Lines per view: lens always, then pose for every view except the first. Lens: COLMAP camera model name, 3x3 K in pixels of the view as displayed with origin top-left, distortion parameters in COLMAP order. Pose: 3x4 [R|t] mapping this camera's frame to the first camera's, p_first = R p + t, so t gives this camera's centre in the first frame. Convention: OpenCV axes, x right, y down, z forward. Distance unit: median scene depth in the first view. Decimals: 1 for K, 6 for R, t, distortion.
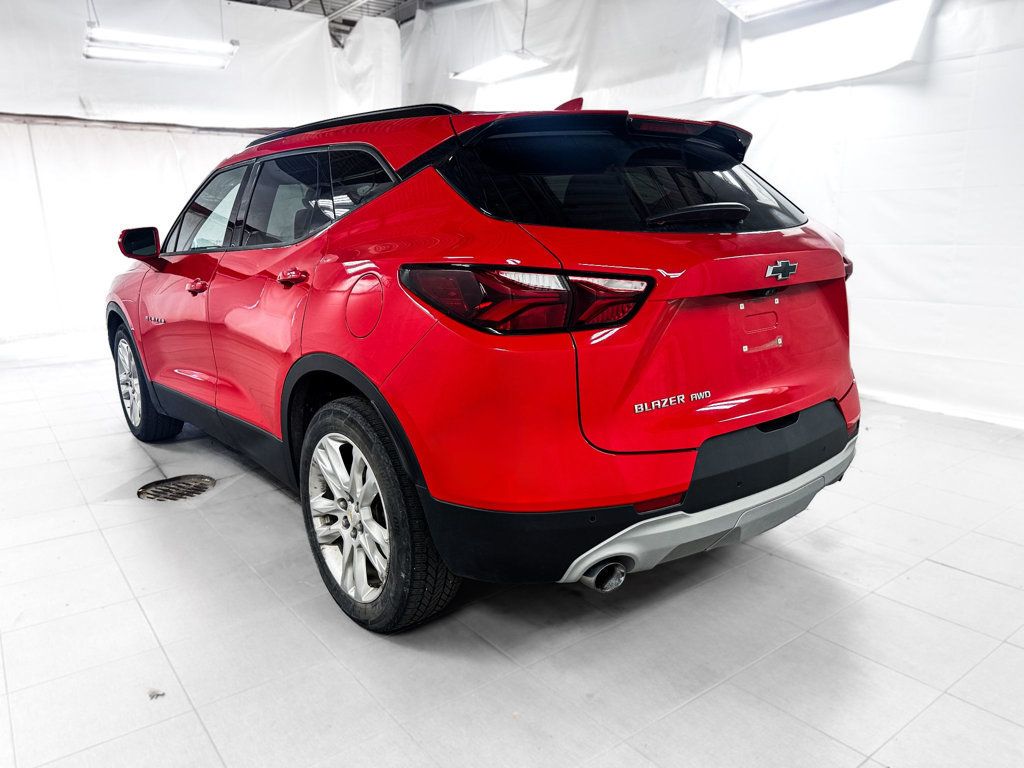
lens RADIAL K [[737.3, 0, 506.2], [0, 737.3, 378.3], [0, 0, 1]] dist [0.029239, -0.024417]
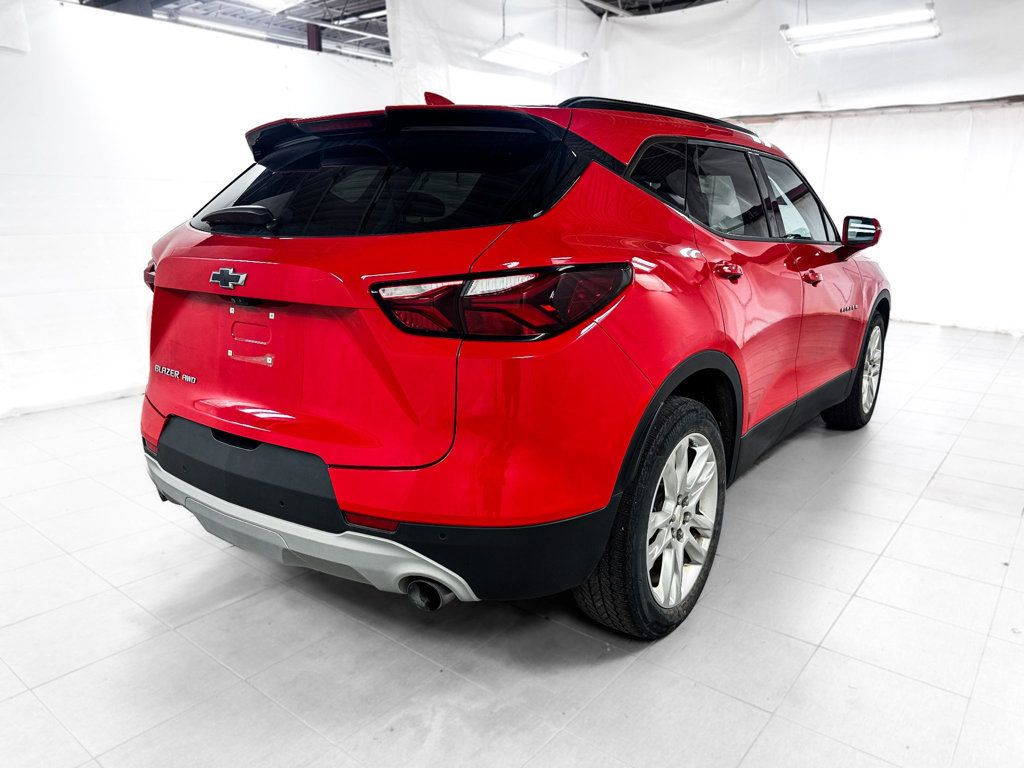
lens RADIAL K [[737.3, 0, 505.1], [0, 737.3, 380.6], [0, 0, 1]] dist [0.029239, -0.024417]
pose [[0.269940, 0.241419, -0.932121, 1.388246], [-0.216579, 0.958475, 0.185524, -0.274653], [0.938203, 0.151798, 0.311017, 1.063610]]
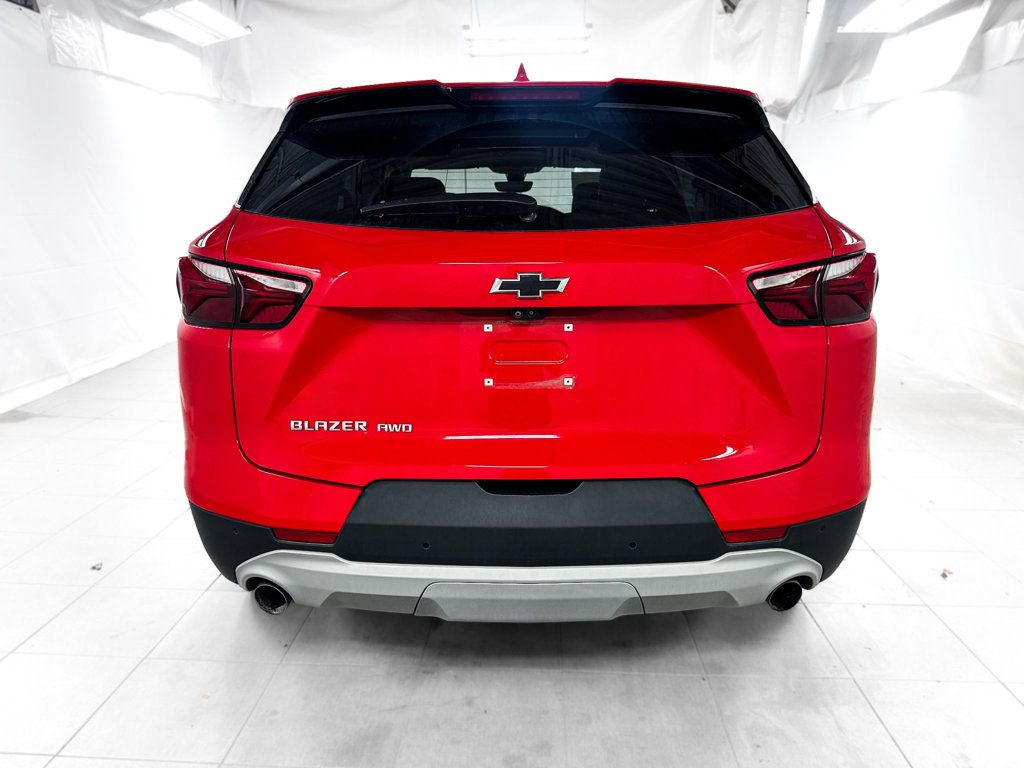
lens RADIAL K [[737.3, 0, 514.2], [0, 737.3, 386.5], [0, 0, 1]] dist [0.029239, -0.024417]
pose [[0.784087, 0.169113, -0.597168, 0.822224], [-0.146044, 0.985418, 0.087306, -0.109319], [0.603224, 0.018757, 0.797351, 0.407658]]
